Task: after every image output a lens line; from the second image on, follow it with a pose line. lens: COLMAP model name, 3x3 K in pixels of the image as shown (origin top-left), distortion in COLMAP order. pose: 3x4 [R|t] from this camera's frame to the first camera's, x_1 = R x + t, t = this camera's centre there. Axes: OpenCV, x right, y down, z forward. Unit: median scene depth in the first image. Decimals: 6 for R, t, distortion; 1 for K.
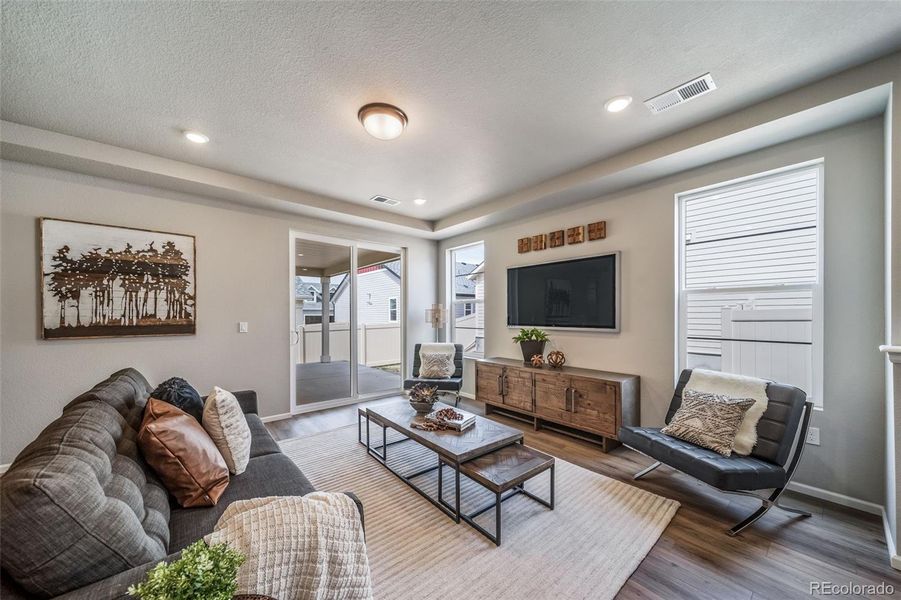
lens RADIAL K [[321.7, 0, 442.0], [0, 321.7, 316.0], [0, 0, 1]] dist [0.003474, -0.000057]
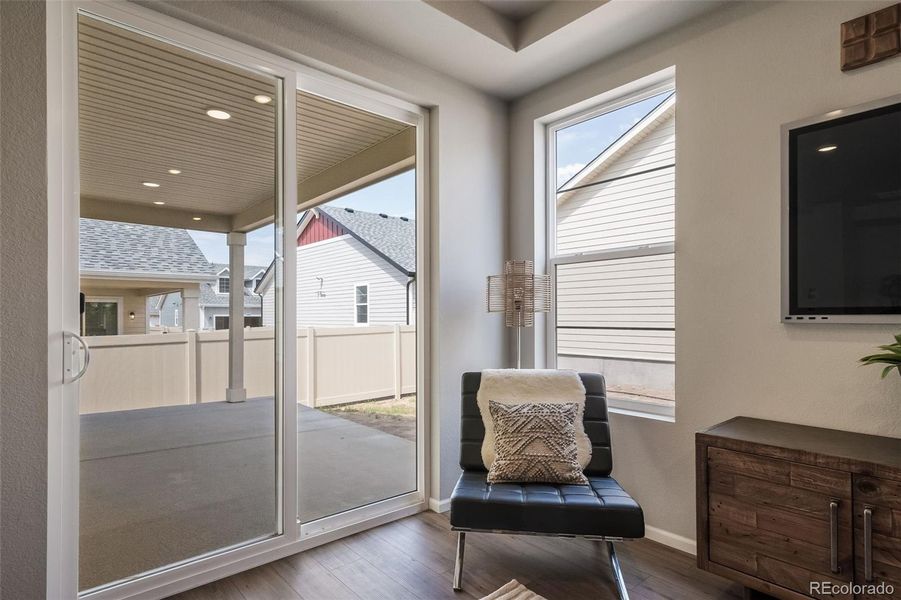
lens RADIAL K [[477.2, 0, 436.1], [0, 477.2, 313.0], [0, 0, 1]] dist [0.011857, 0.000516]
pose [[0.999834, 0.001499, 0.018165, -0.174951], [-0.001254, 0.999908, -0.013505, 0.042187], [-0.018183, 0.013480, 0.999744, 0.690230]]
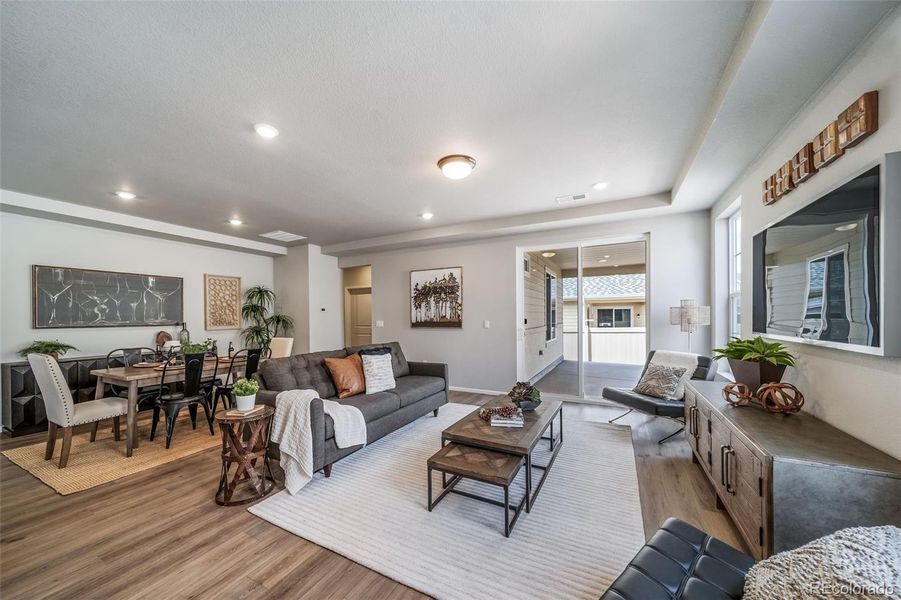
lens RADIAL K [[320.3, 0, 447.6], [0, 320.3, 319.6], [0, 0, 1]] dist [0.001741, -0.000157]
pose [[0.388625, 0.008696, -0.921355, 0.662881], [0.004355, 0.999927, 0.011274, -0.003201], [0.921386, -0.008394, 0.388559, 0.313456]]
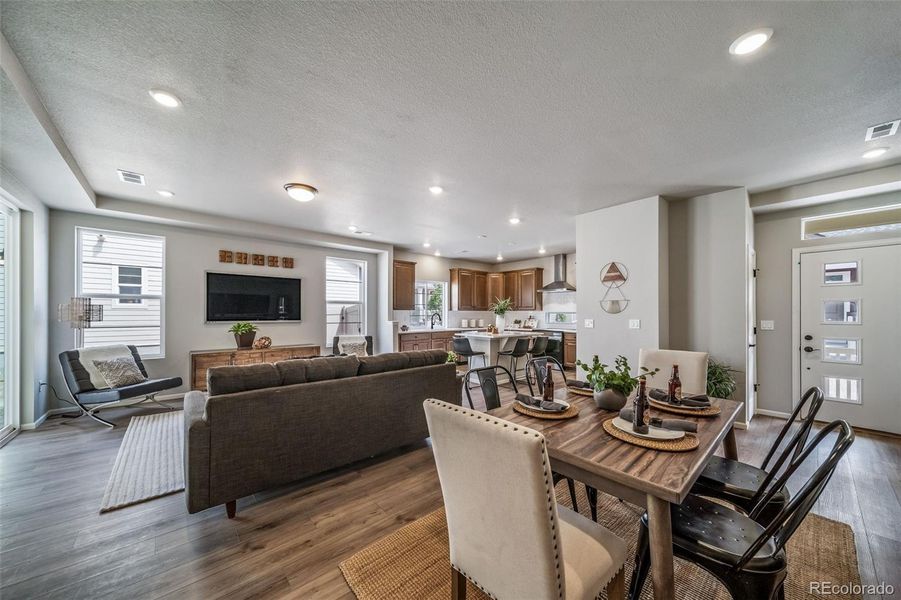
lens RADIAL K [[314.7, 0, 446.9], [0, 314.7, 312.0], [0, 0, 1]] dist [-0.000058, 0.000003]
pose [[-0.033815, 0.004319, 0.999419, -1.189382], [0.001878, 0.999989, -0.004258, 0.002746], [-0.999426, 0.001733, -0.033823, 0.224868]]
